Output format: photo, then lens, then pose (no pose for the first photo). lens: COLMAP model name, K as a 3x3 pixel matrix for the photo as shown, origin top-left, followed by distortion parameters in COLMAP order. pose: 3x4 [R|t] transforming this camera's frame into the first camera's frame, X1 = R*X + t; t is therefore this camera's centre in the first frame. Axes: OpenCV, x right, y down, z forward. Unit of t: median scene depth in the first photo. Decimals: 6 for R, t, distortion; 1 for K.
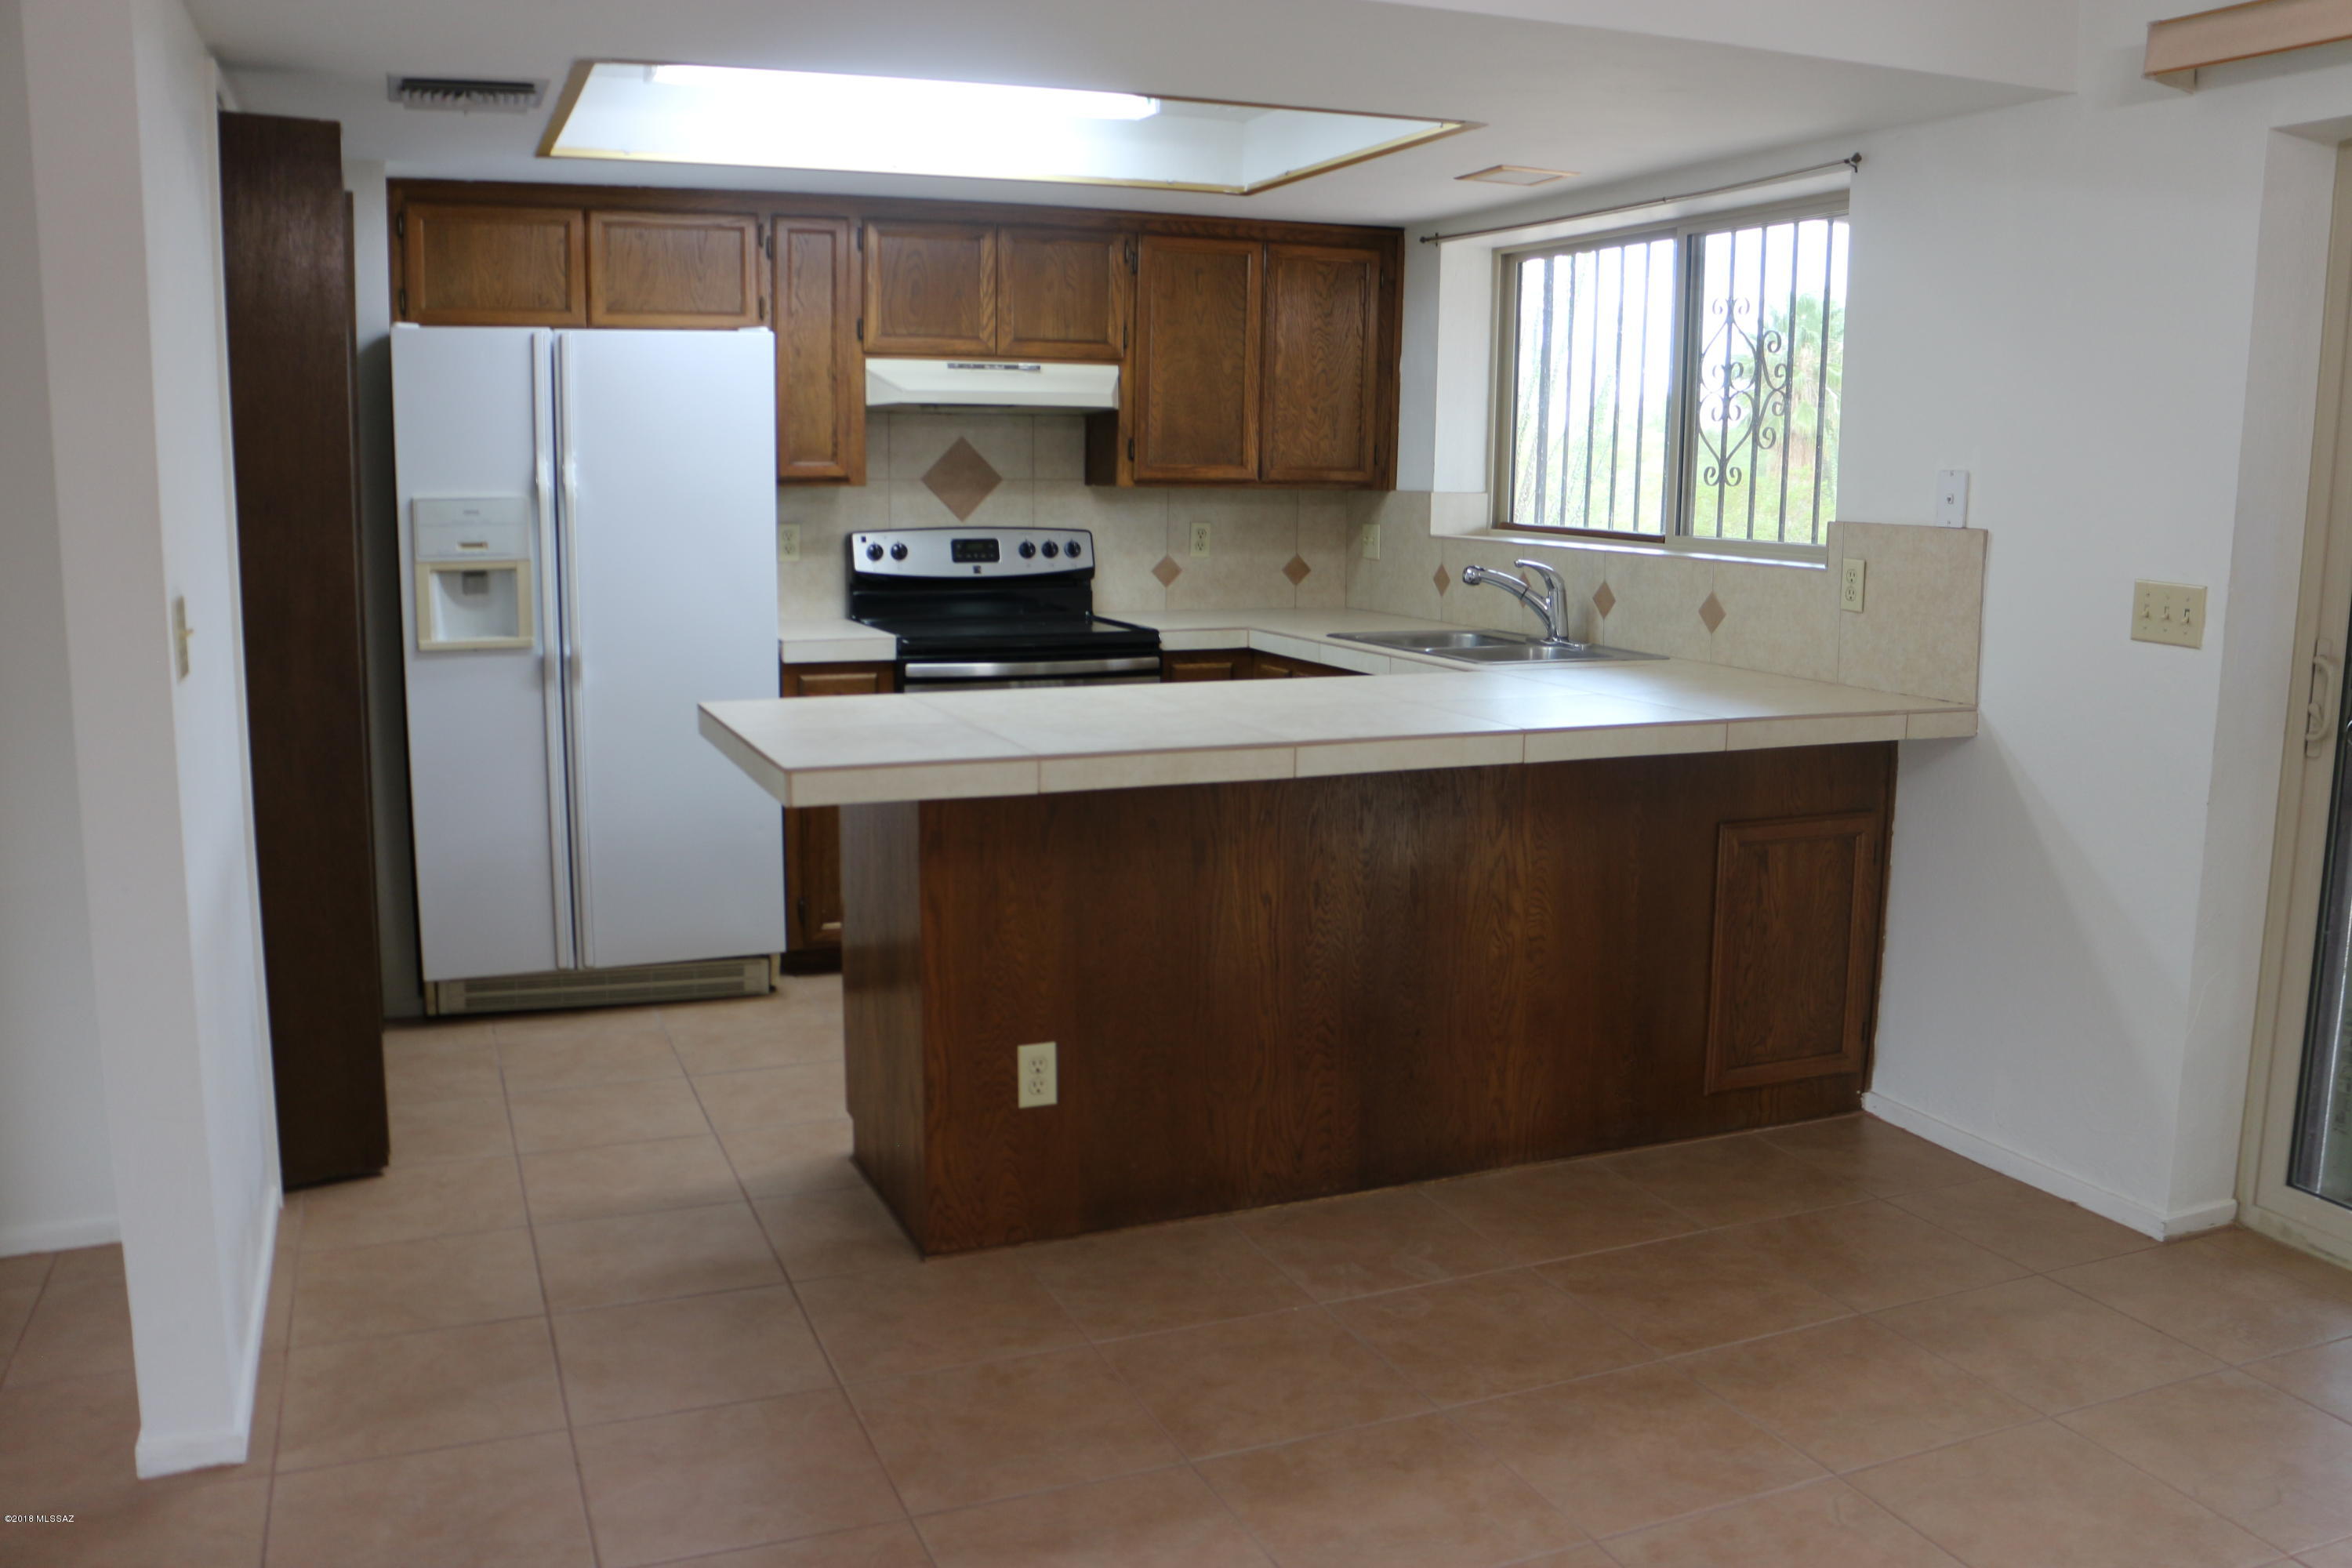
lens RADIAL K [[1954.4, 0, 1176.0], [0, 1954.4, 784.0], [0, 0, 1]] dist [-0.175874, 0.143678]
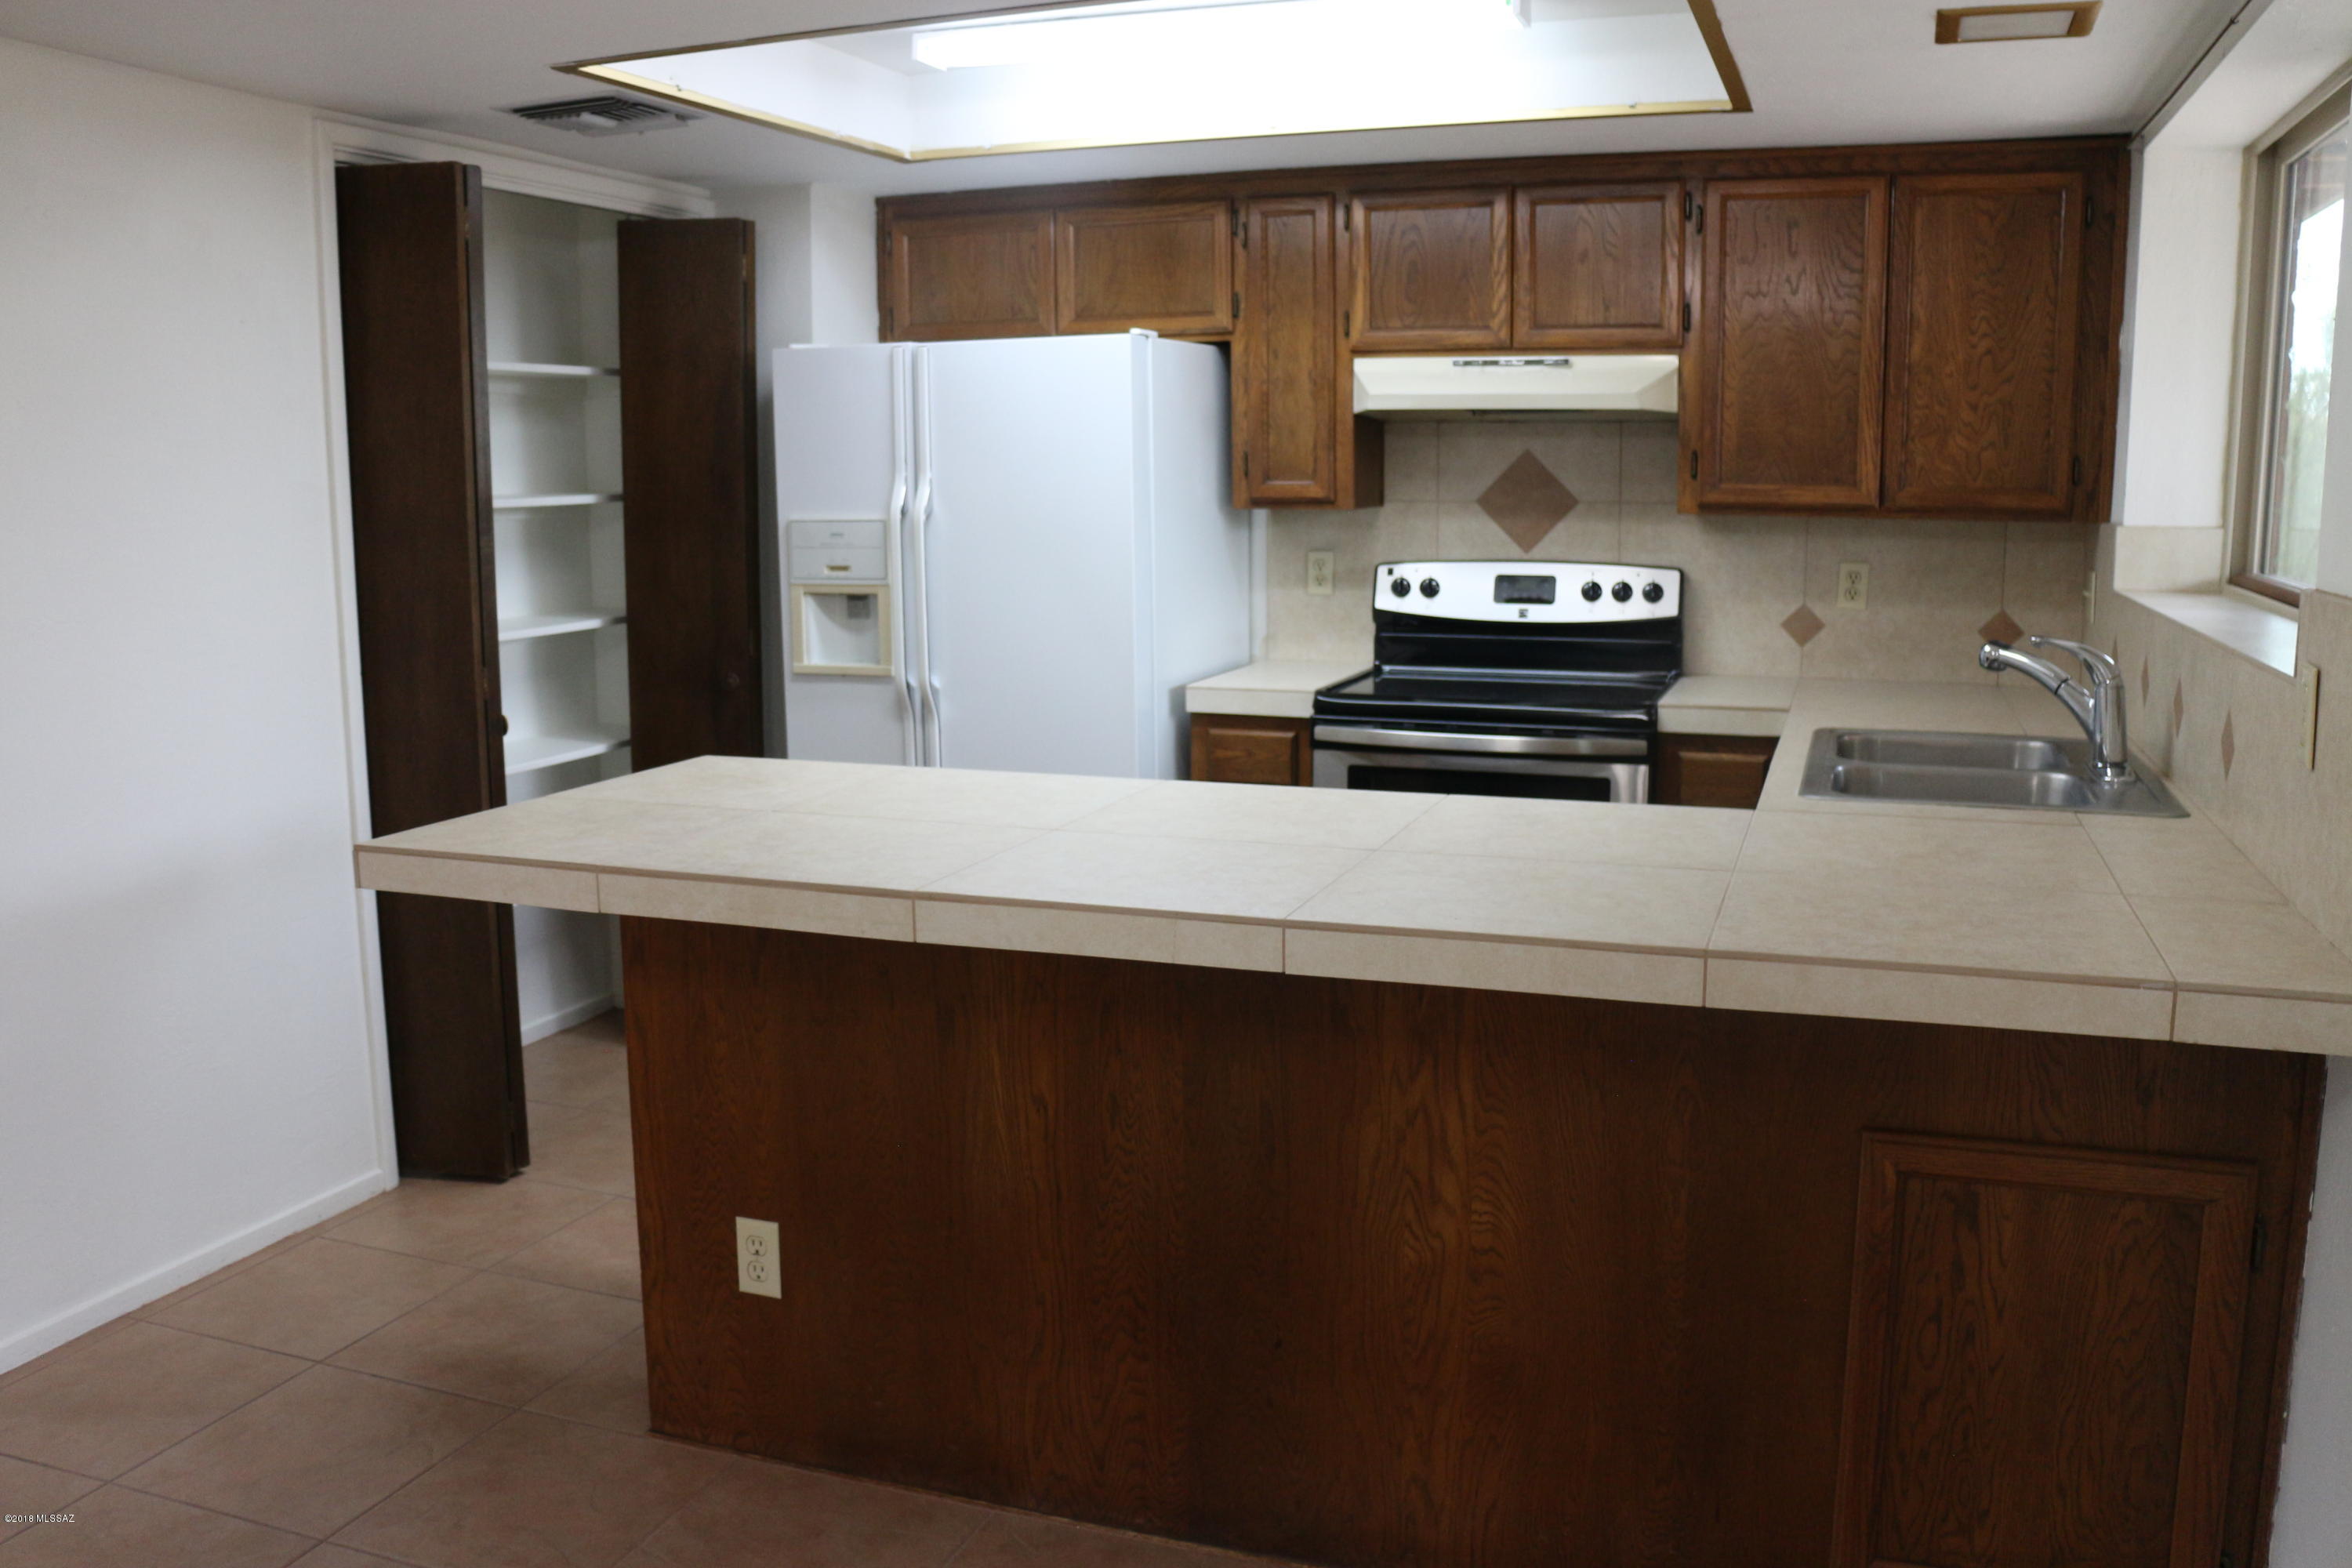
lens RADIAL K [[1918.1, 0, 1176.0], [0, 1918.1, 784.0], [0, 0, 1]] dist [-0.175369, 0.142190]
pose [[0.734398, 0.096237, -0.671861, 0.357244], [-0.098363, 0.994537, 0.034939, -0.056715], [0.671553, 0.040427, 0.739853, 0.341537]]
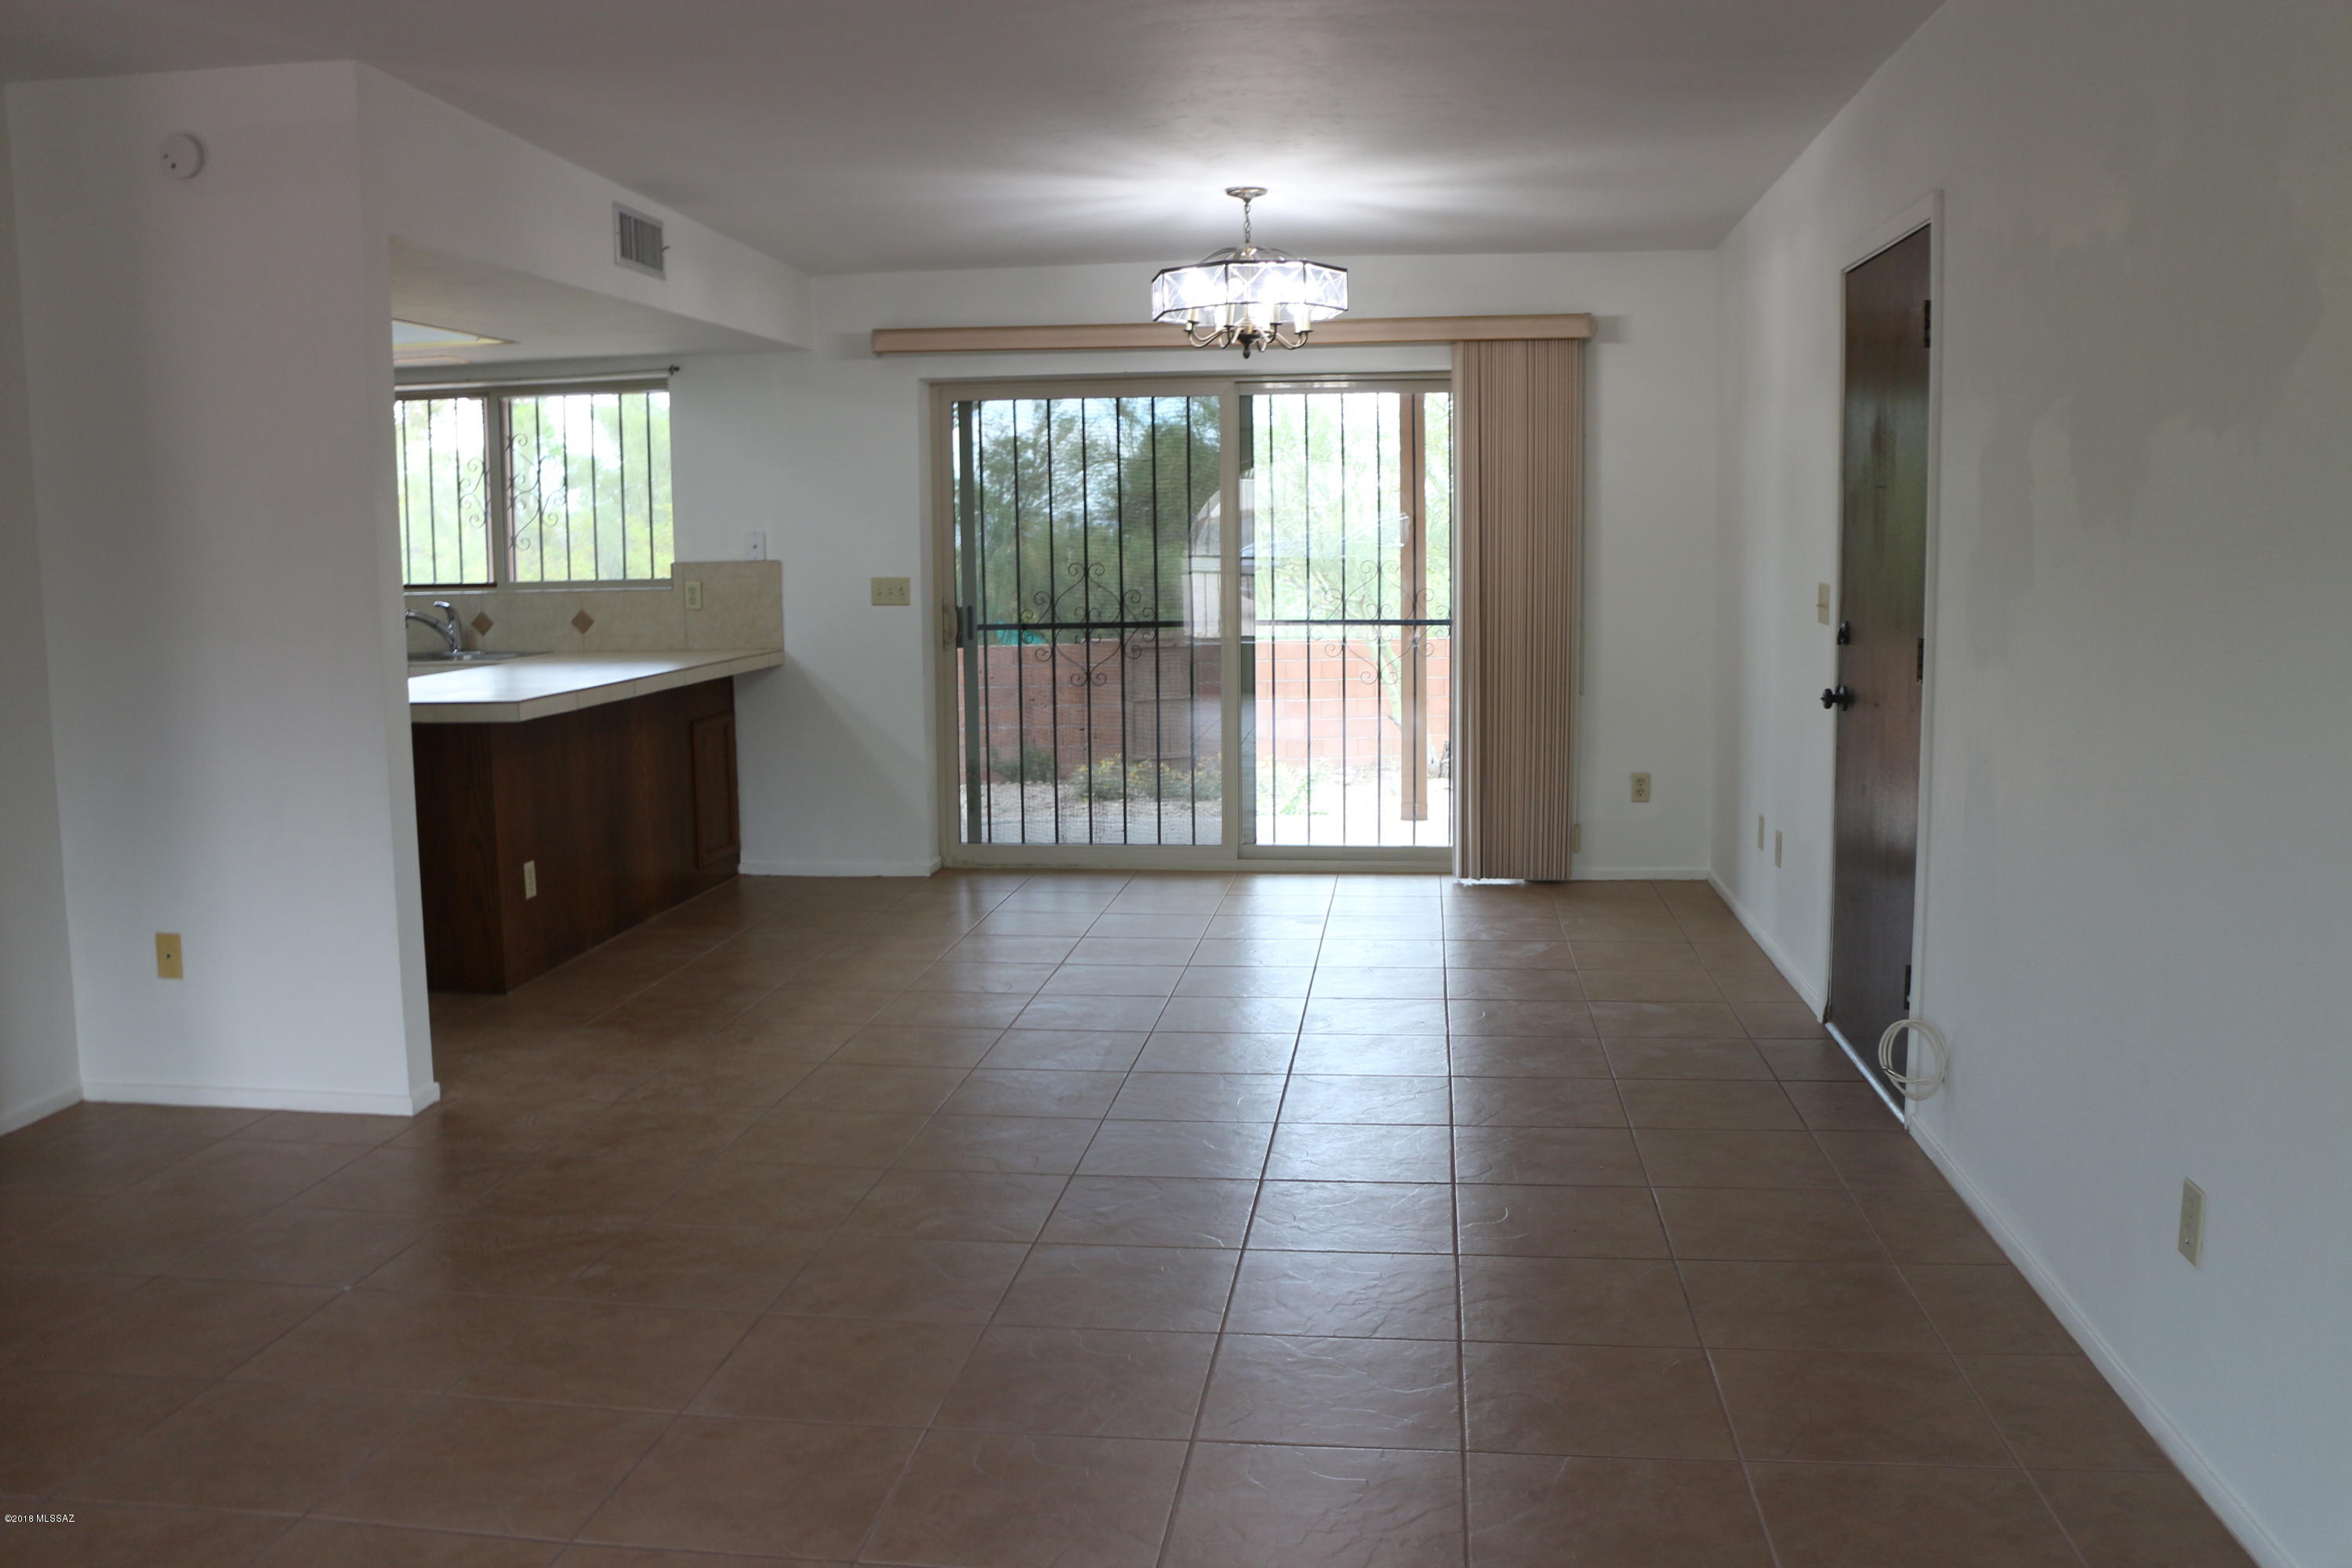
lens RADIAL K [[1954.4, 0, 1176.0], [0, 1954.4, 784.0], [0, 0, 1]] dist [-0.175874, 0.143678]
pose [[0.501358, -0.128882, 0.855587, -0.793868], [0.160799, 0.985497, 0.054226, 0.038822], [-0.850167, 0.110390, 0.514811, -0.267446]]
